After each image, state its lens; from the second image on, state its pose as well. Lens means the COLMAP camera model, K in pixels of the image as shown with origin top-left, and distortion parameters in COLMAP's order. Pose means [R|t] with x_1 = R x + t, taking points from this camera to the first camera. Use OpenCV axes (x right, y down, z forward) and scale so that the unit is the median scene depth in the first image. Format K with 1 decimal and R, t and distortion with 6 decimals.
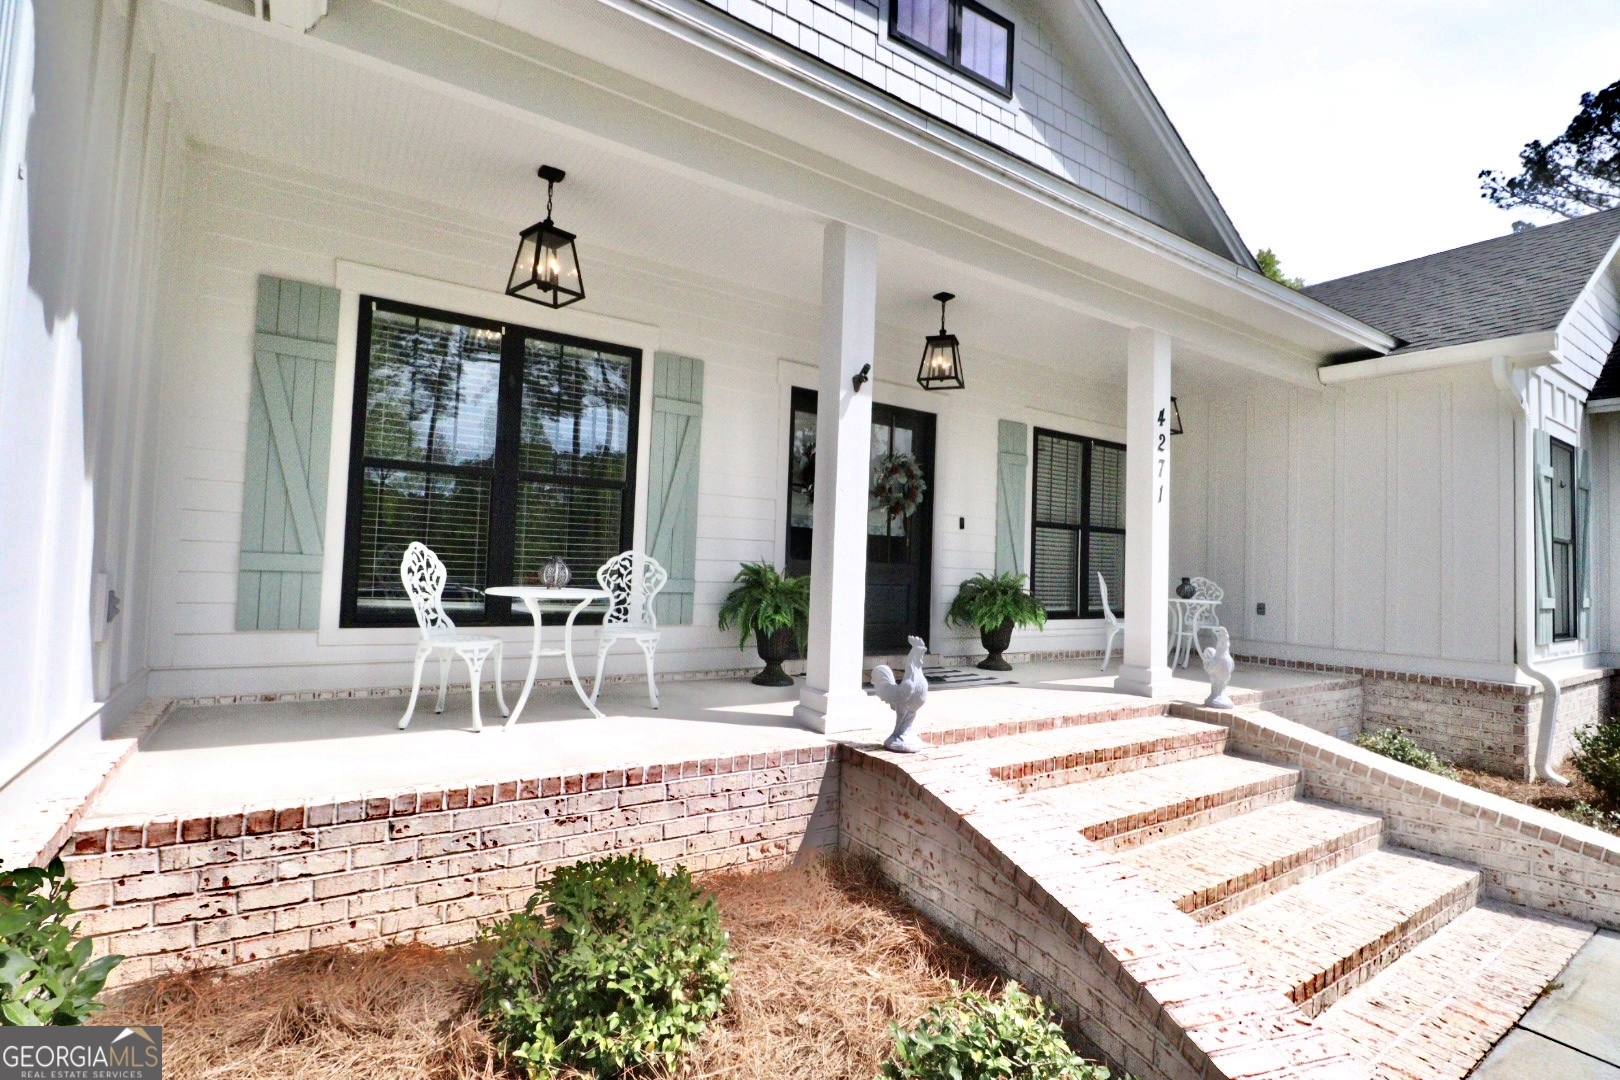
lens RADIAL K [[752.5, 0, 804.4], [0, 752.5, 537.6], [0, 0, 1]] dist [-0.003424, -0.011141]
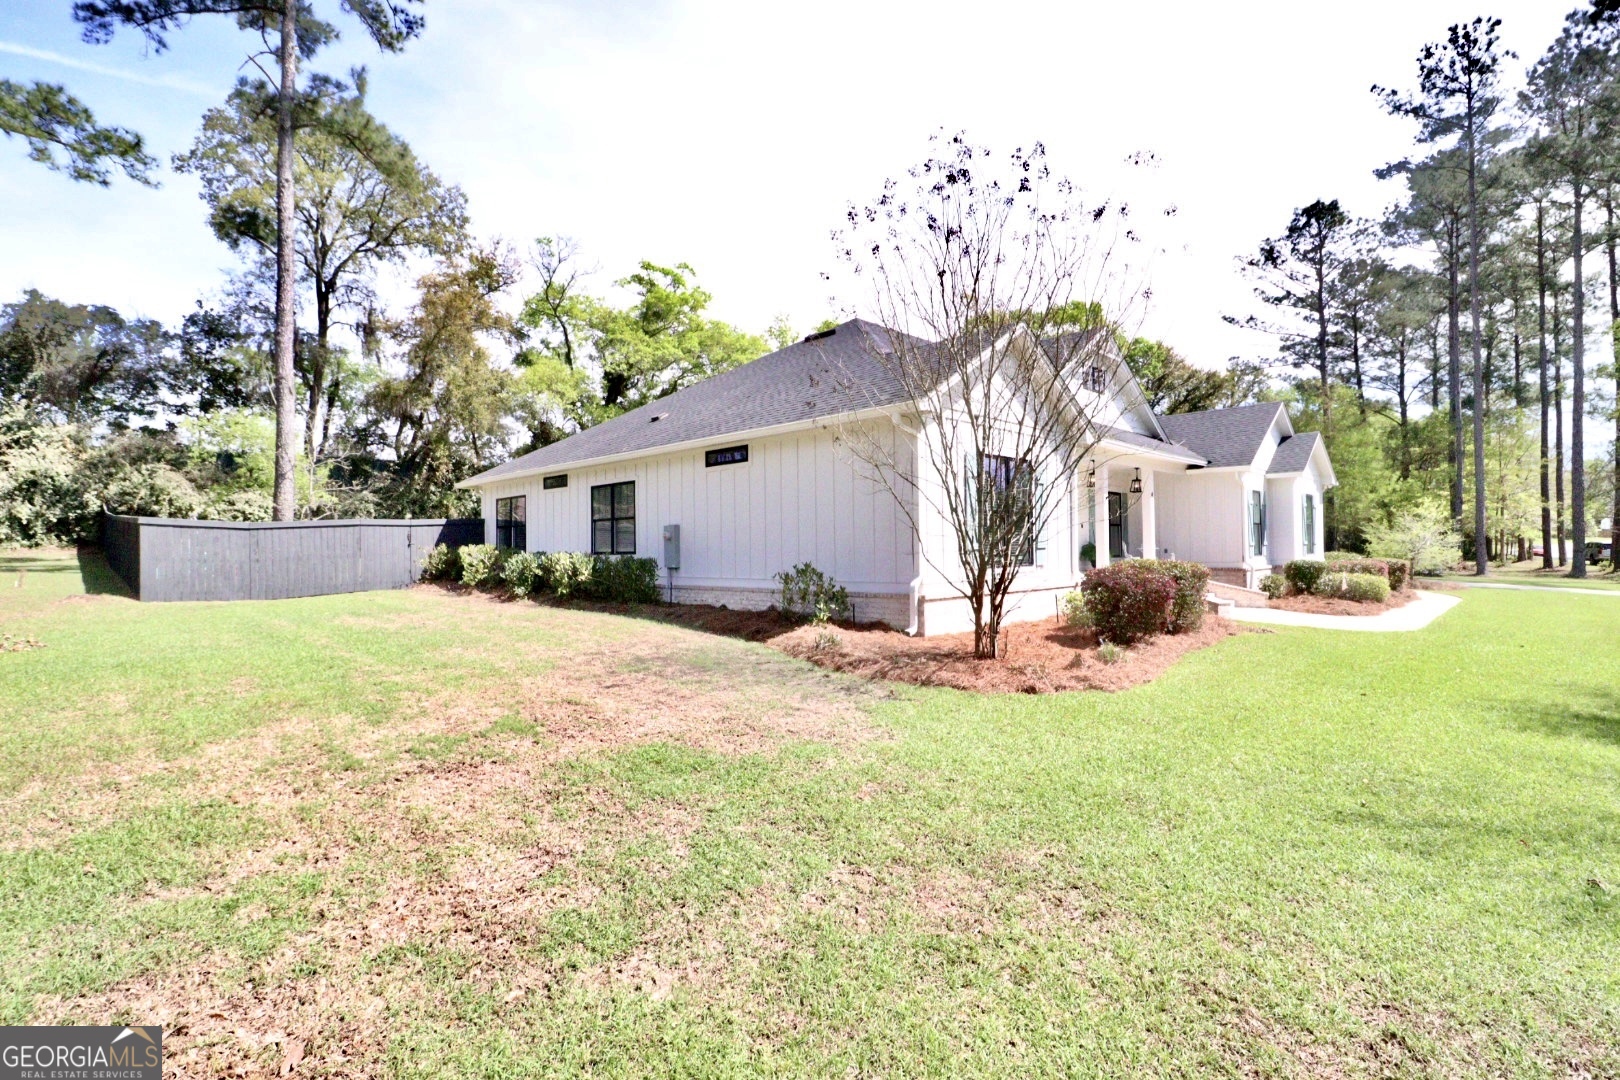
lens RADIAL K [[751.3, 0, 810.0], [0, 751.3, 540.0], [0, 0, 1]] dist [0.000601, -0.016172]
pose [[0.975190, -0.042225, 0.217306, -1.464313], [0.036529, 0.998877, 0.030165, -0.091608], [-0.218336, -0.021479, 0.975637, -1.632874]]
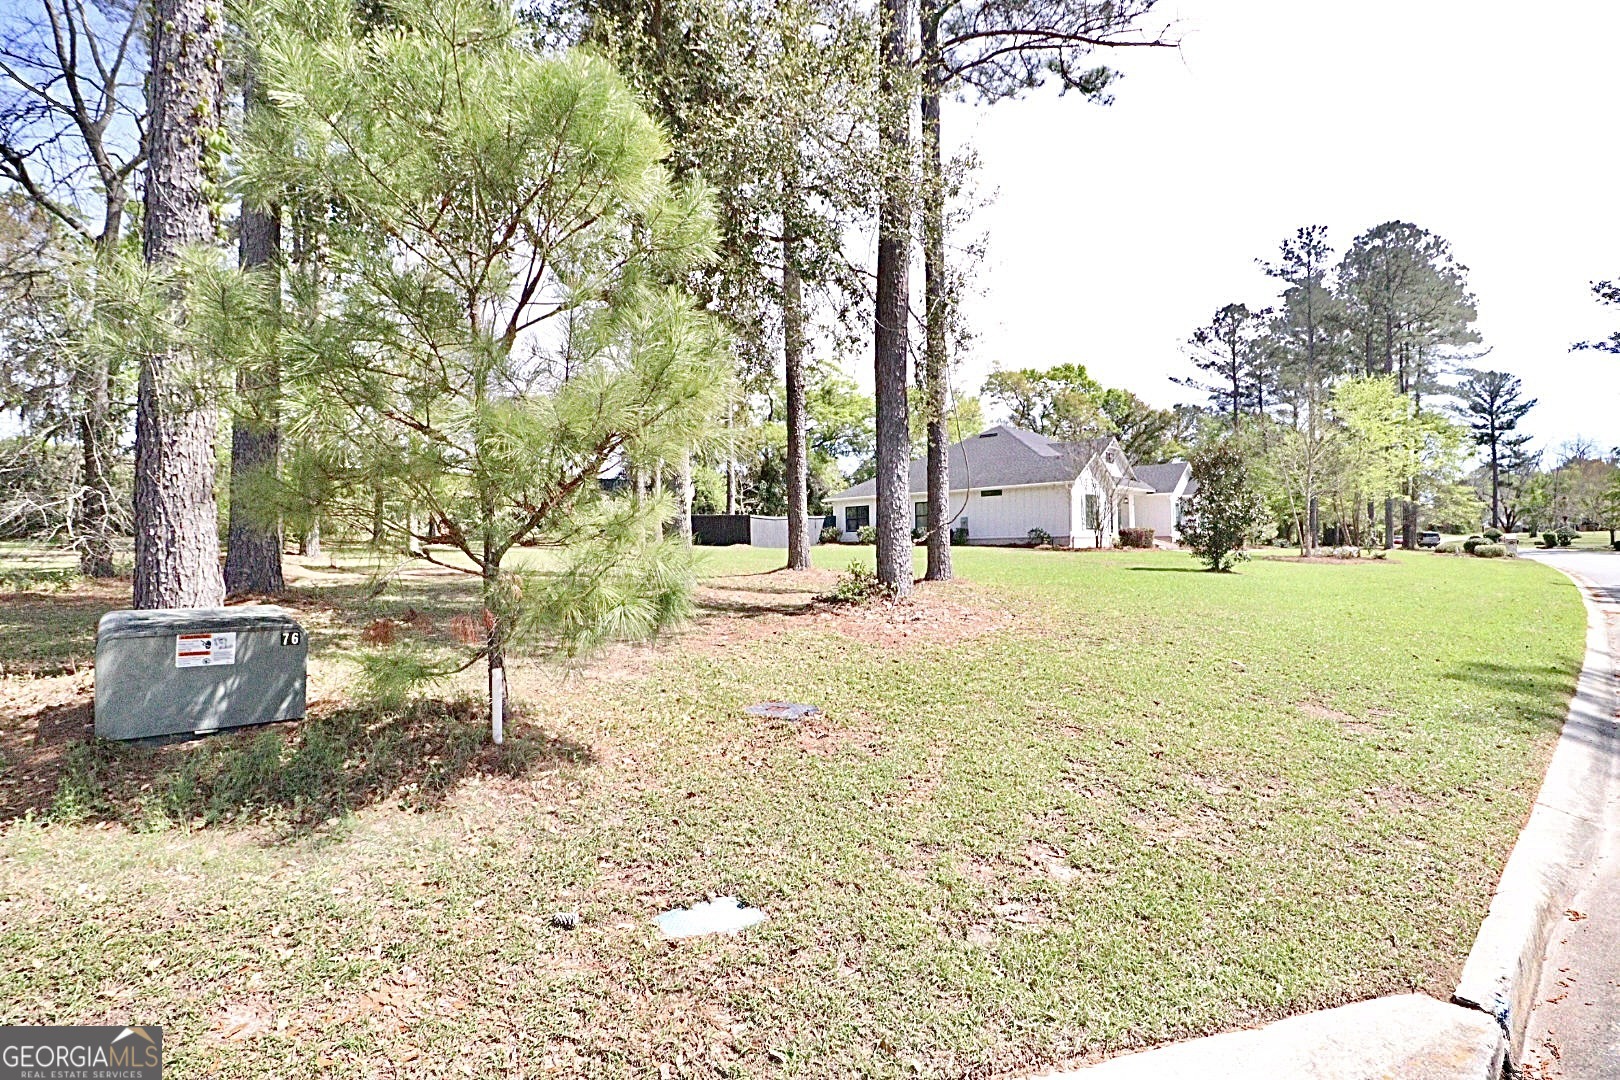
lens RADIAL K [[751.3, 0, 810.0], [0, 751.3, 540.0], [0, 0, 1]] dist [0.000601, -0.016172]
pose [[0.963715, -0.045564, 0.263015, -4.372609], [0.038634, 0.998758, 0.031461, -0.143803], [-0.264122, -0.020158, 0.964279, -5.144669]]
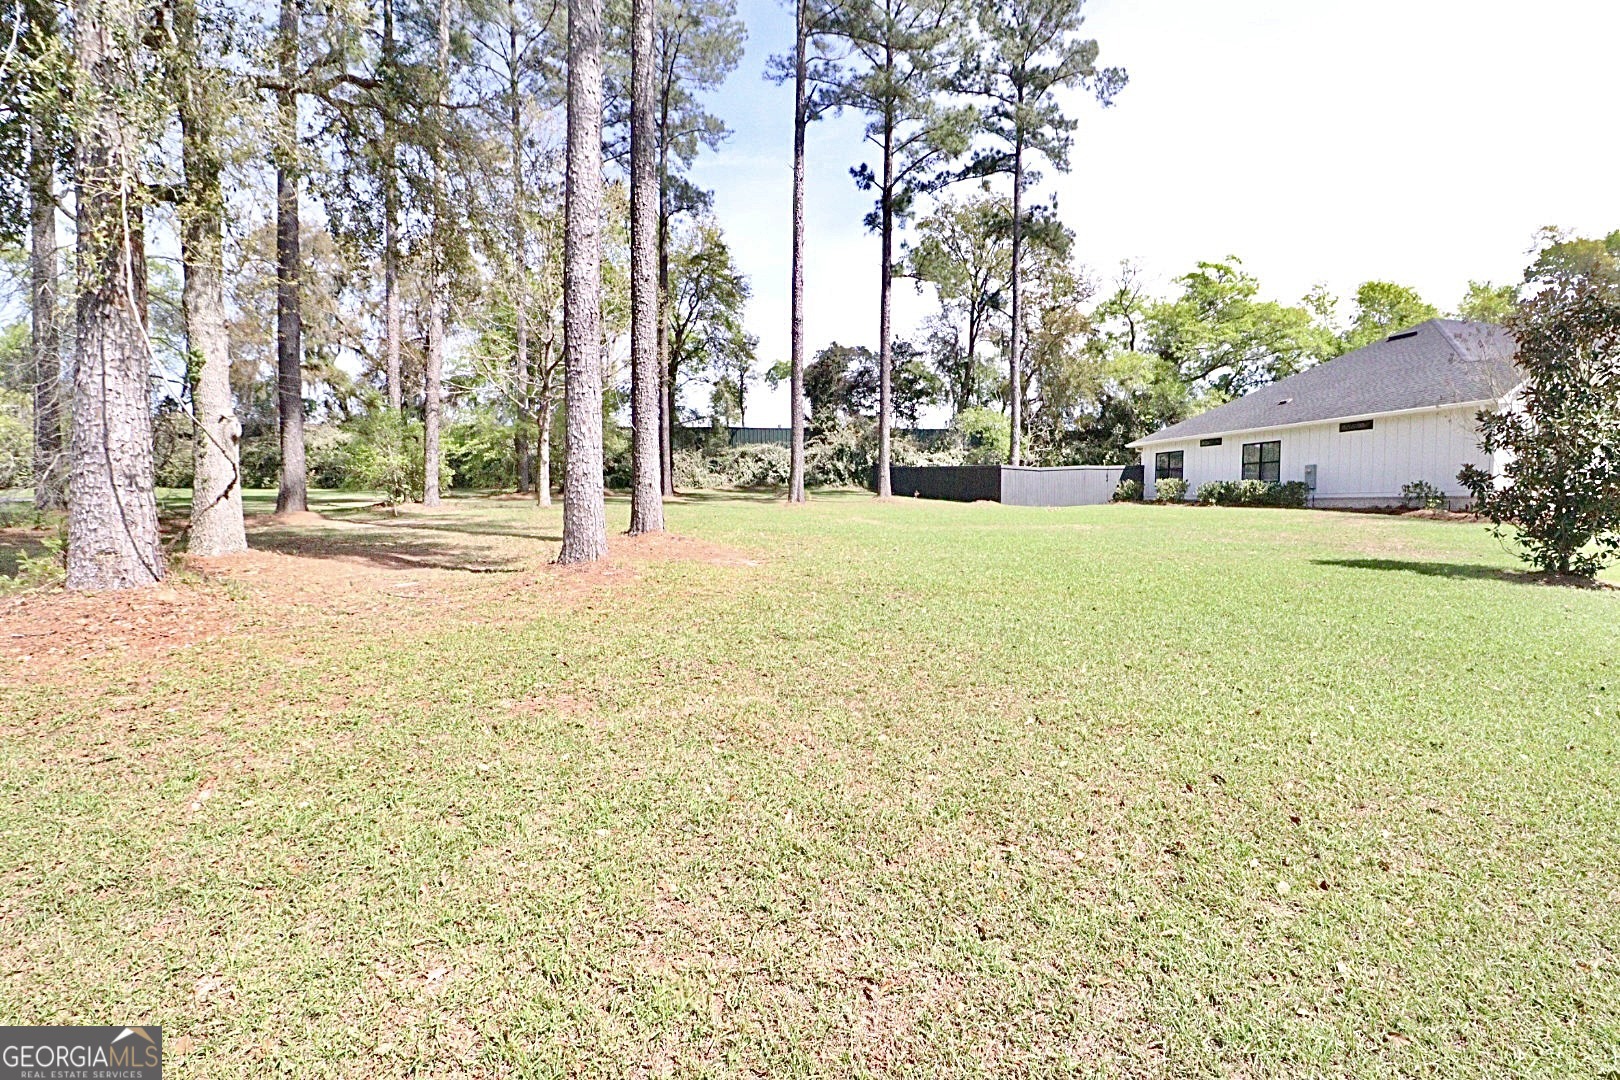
lens RADIAL K [[752.5, 0, 804.4], [0, 752.5, 537.6], [0, 0, 1]] dist [-0.003424, -0.011141]
pose [[0.938395, -0.015187, -0.345231, -2.612353], [0.039503, 0.997199, 0.063508, -0.055569], [0.343300, -0.073233, 0.936366, -4.236870]]
